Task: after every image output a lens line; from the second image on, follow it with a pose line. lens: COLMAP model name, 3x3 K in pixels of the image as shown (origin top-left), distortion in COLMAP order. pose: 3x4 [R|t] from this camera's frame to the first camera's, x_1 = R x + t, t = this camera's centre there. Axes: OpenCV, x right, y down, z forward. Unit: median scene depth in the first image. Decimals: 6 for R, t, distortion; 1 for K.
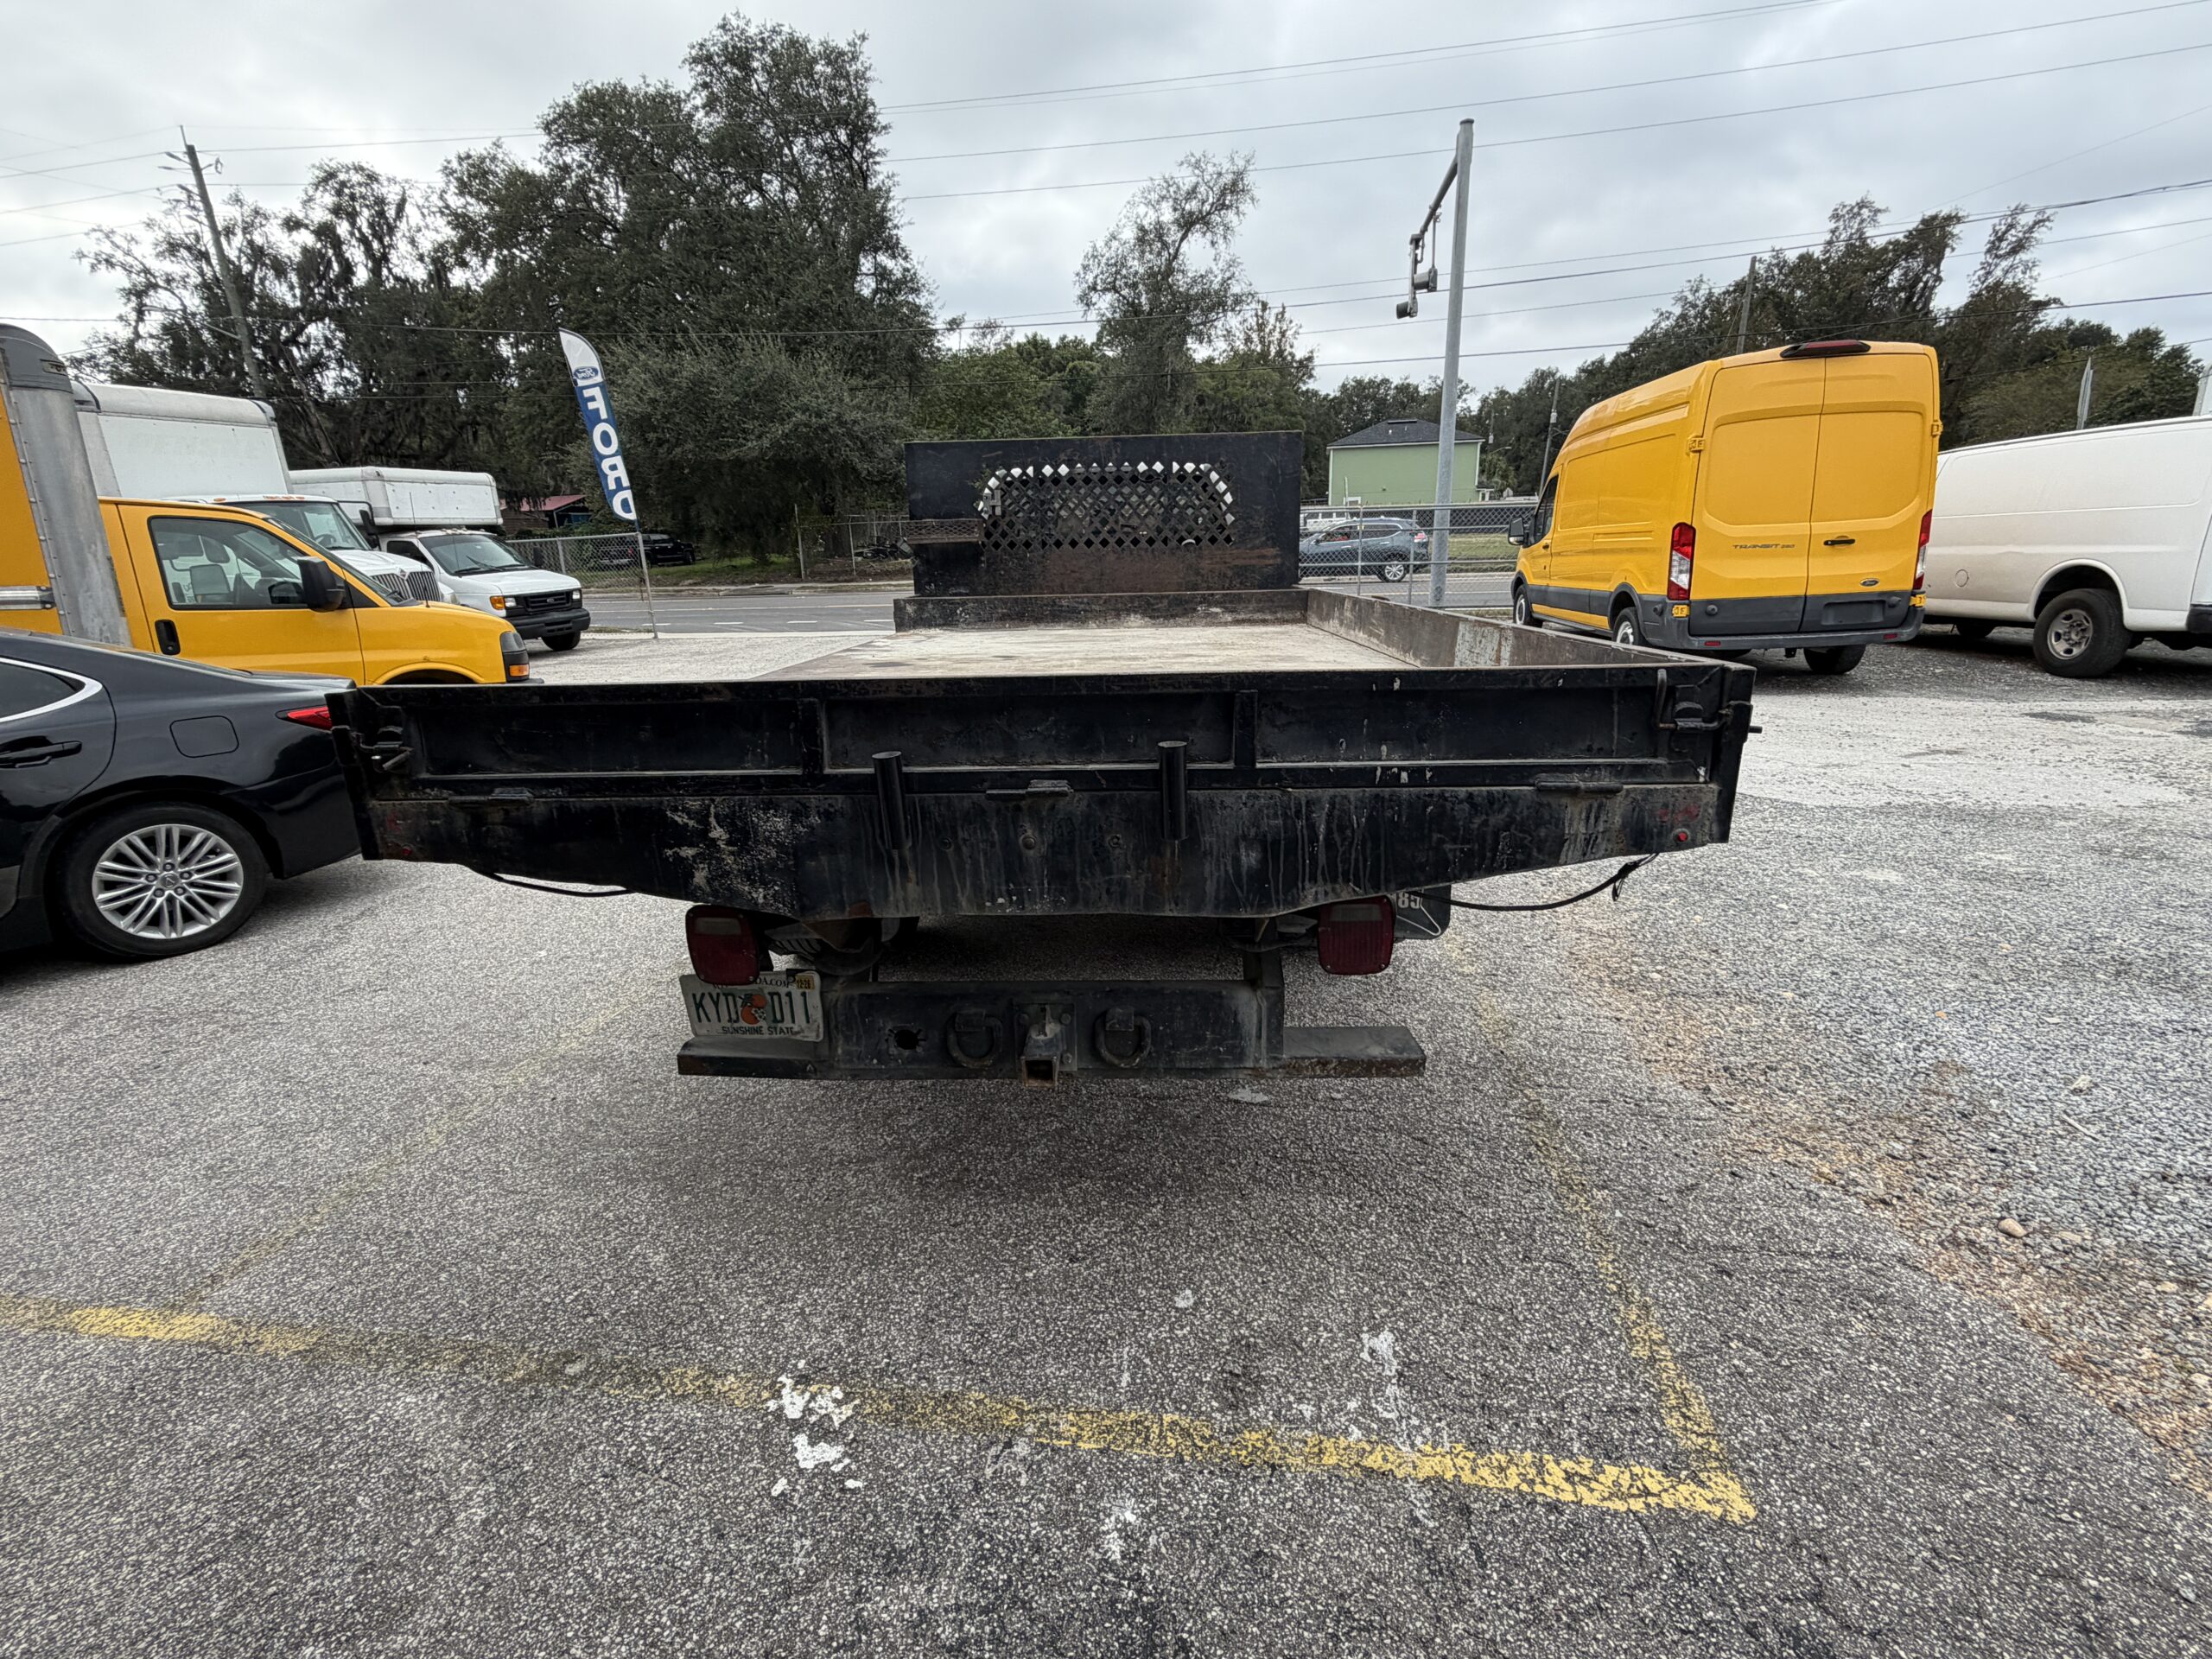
lens RADIAL K [[1025.0, 0, 1125.8], [0, 1025.0, 814.7], [0, 0, 1]] dist [0.004215, -0.002924]
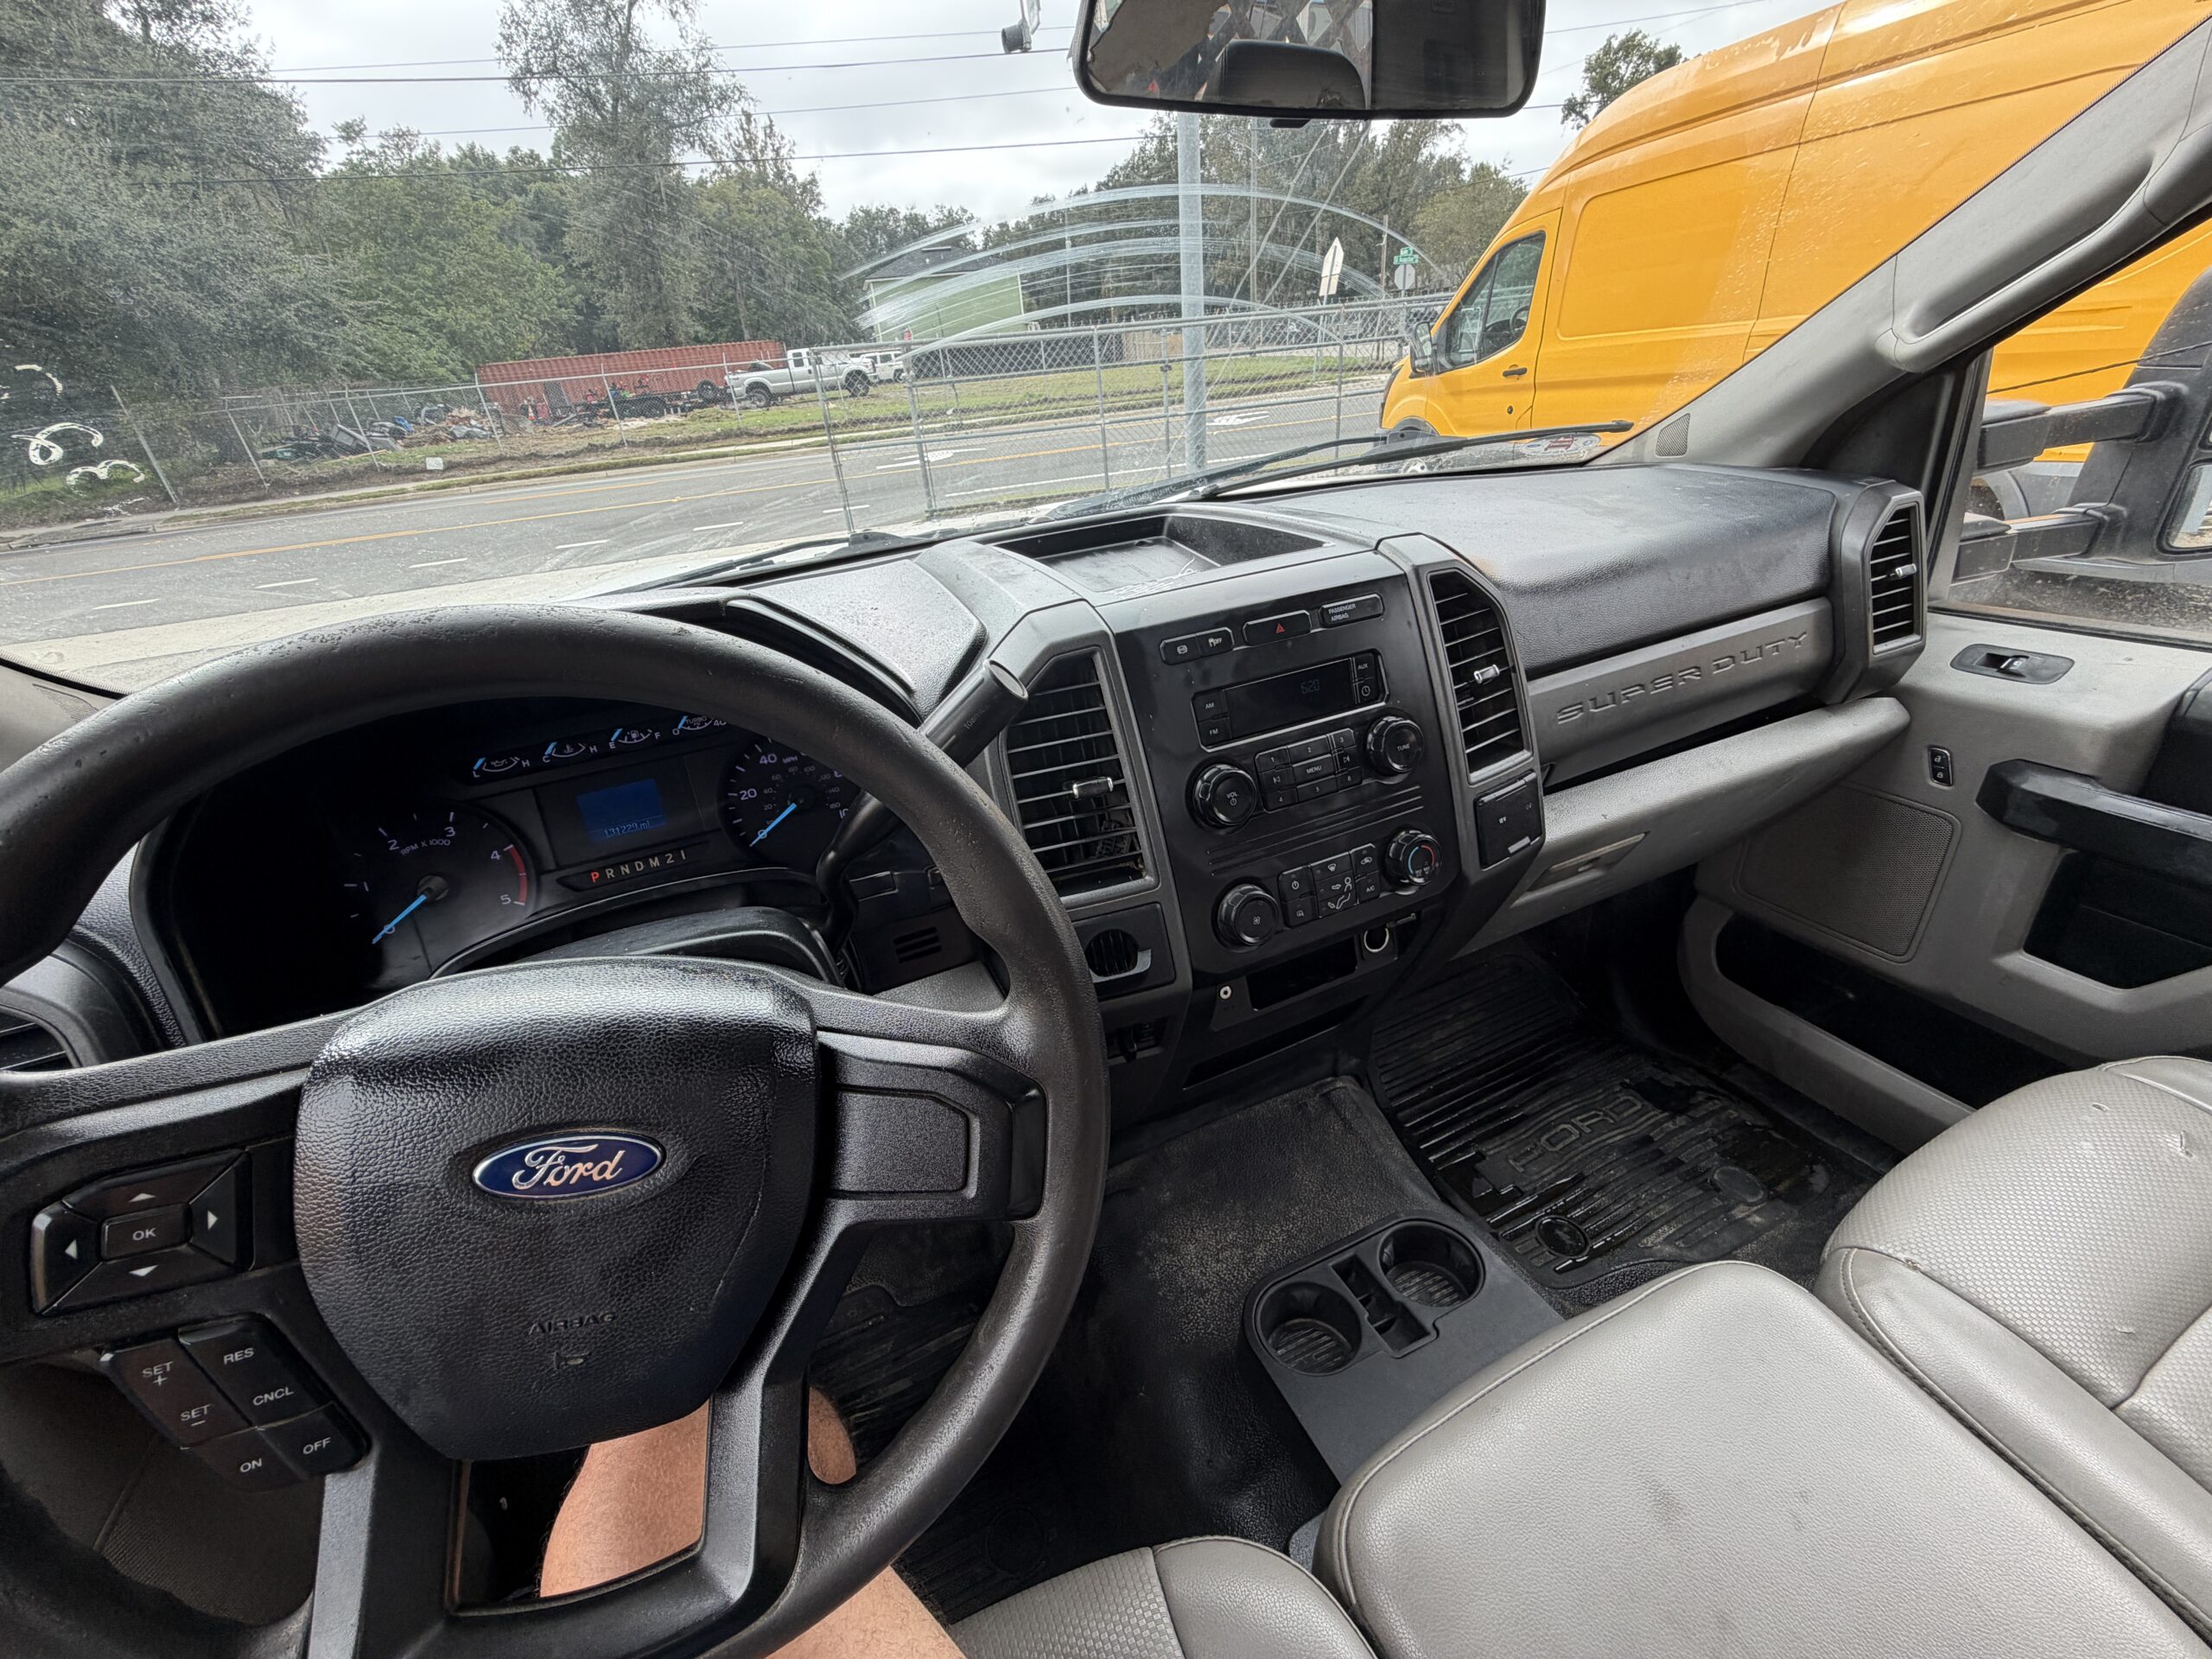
lens RADIAL K [[889.0, 0, 1098.8], [0, 889.0, 841.9], [0, 0, 1]] dist [-0.000968, 0.000306]
pose [[0.910221, -0.240244, 0.337315, -0.006805], [0.163869, 0.956992, 0.239403, -0.039368], [-0.380323, -0.162634, 0.910442, 0.137880]]
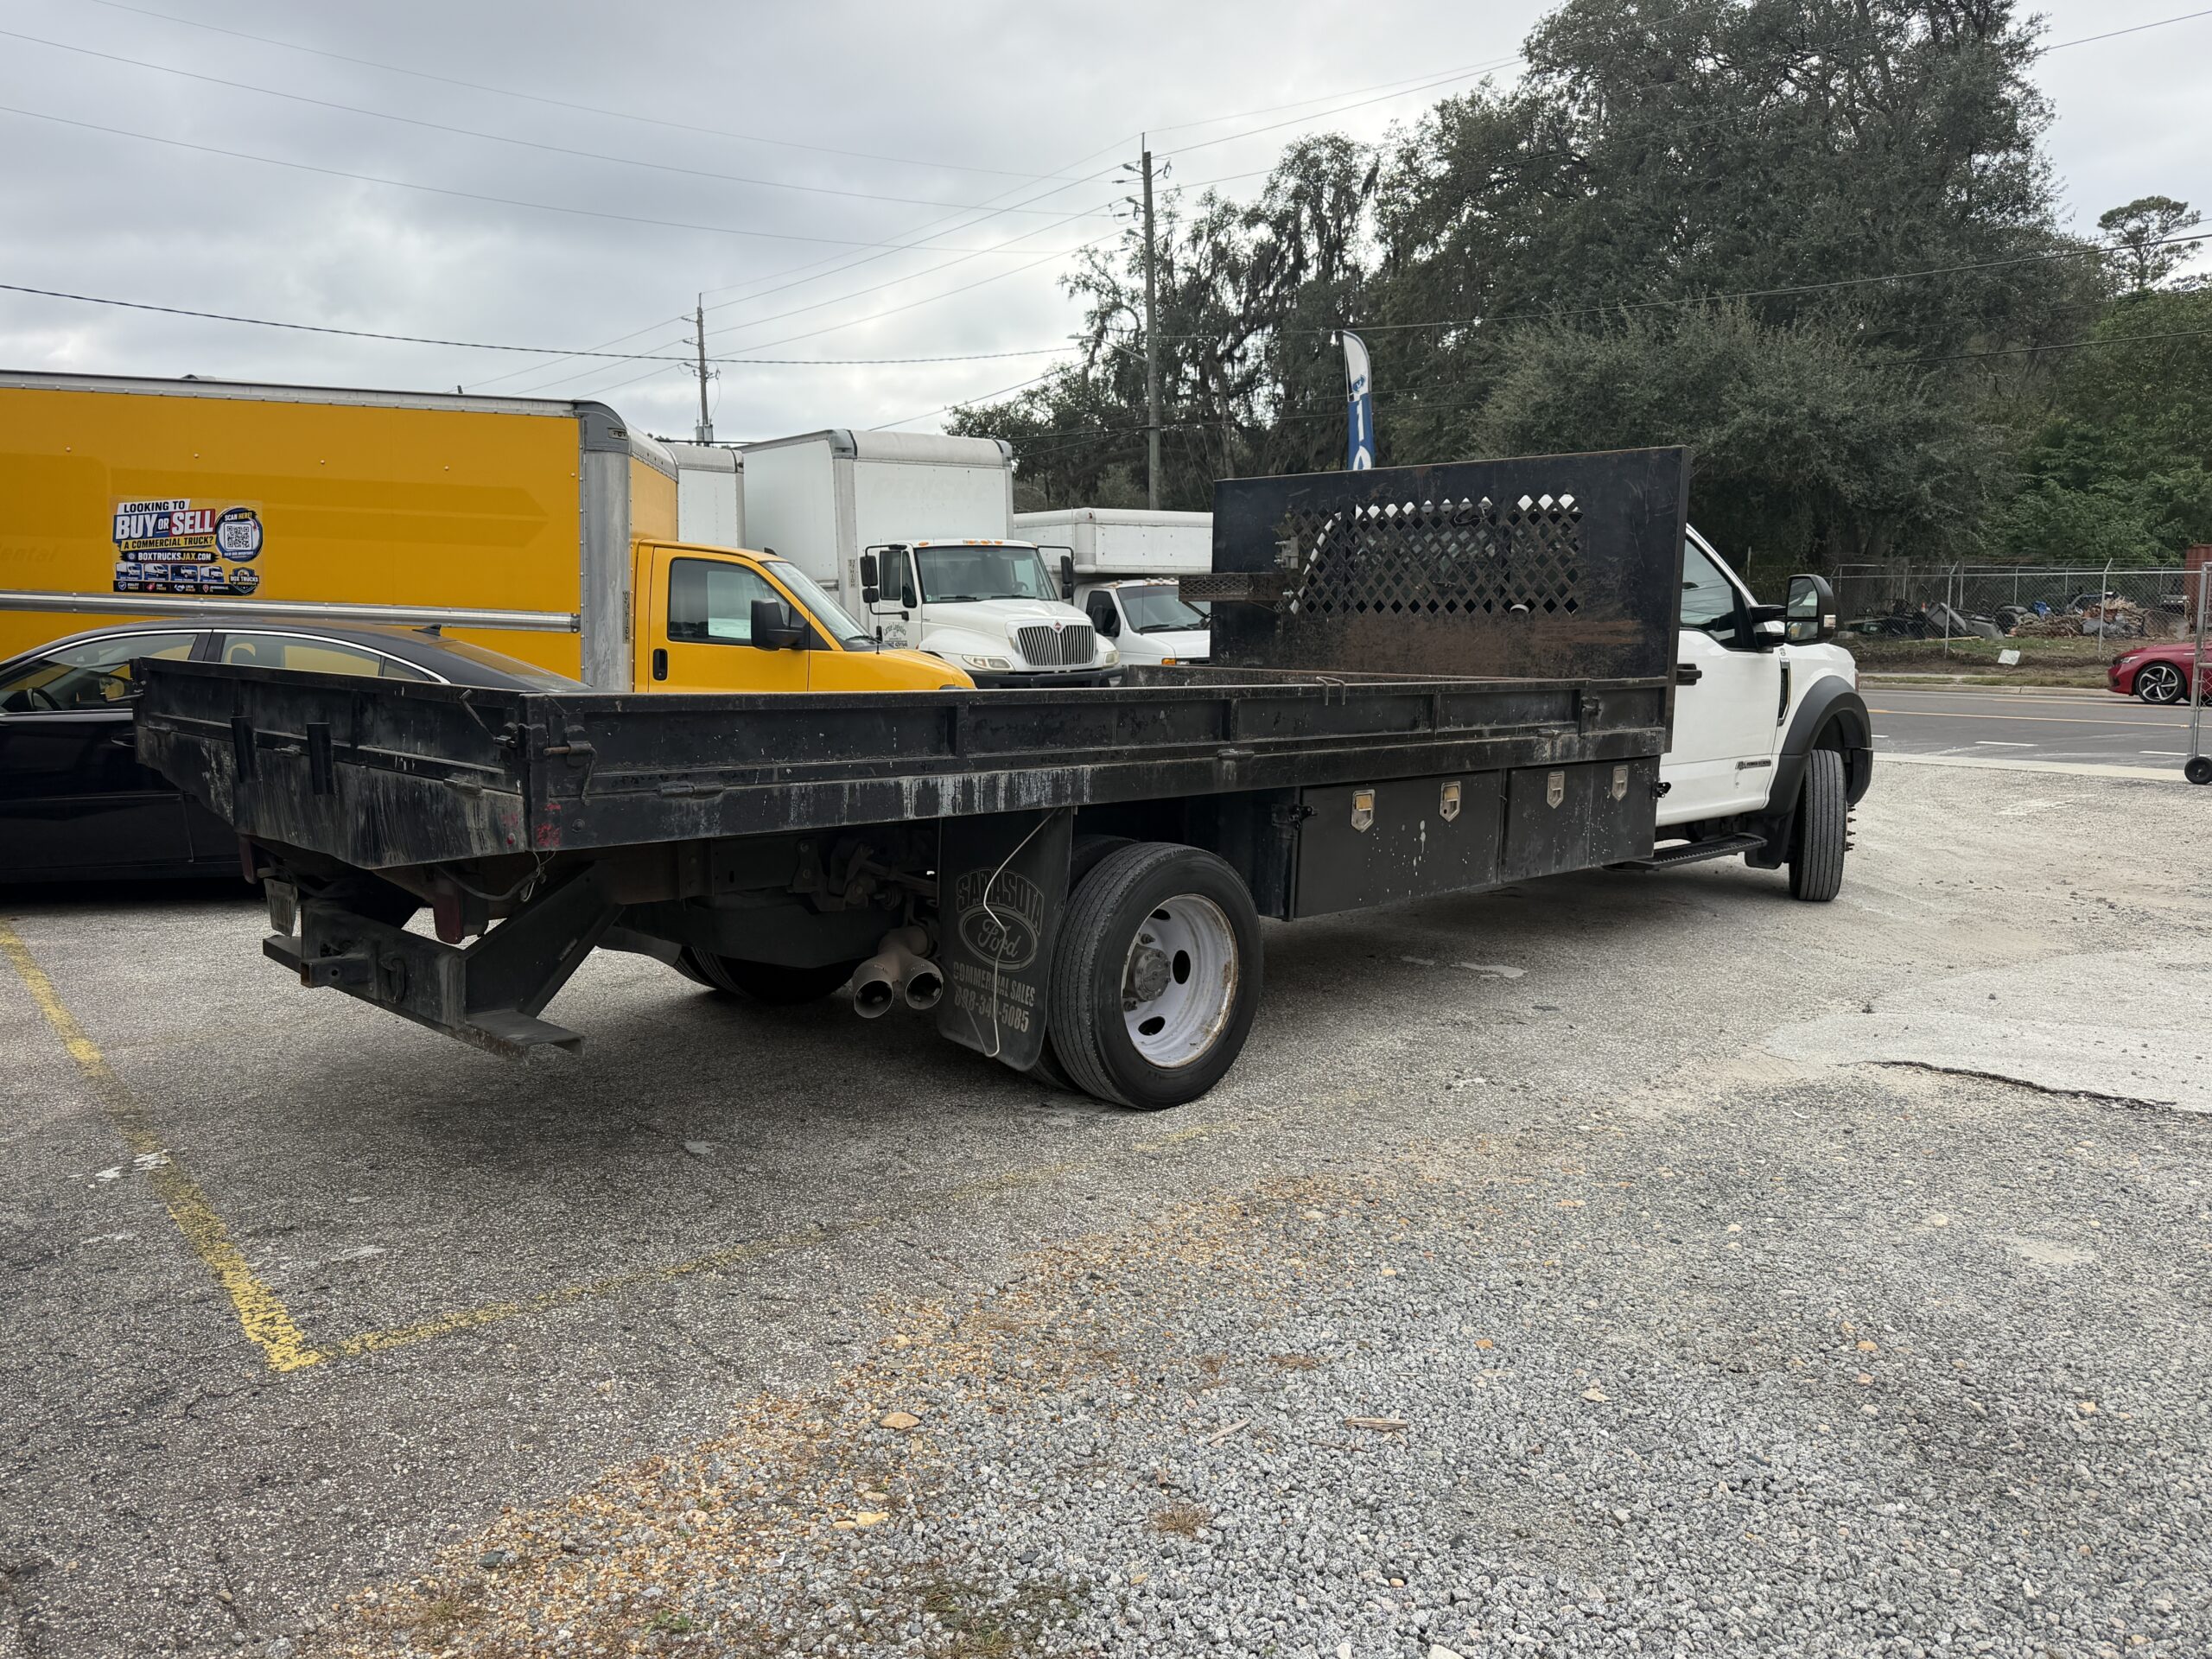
lens RADIAL K [[1662.4, 0, 1118.6], [0, 1662.4, 844.7], [0, 0, 1]] dist [0.073090, -0.069437]
pose [[0.734659, 0.123270, -0.667144, 0.077189], [-0.201388, 0.978655, -0.040941, -0.001167], [0.647857, 0.164432, 0.743803, 0.001668]]
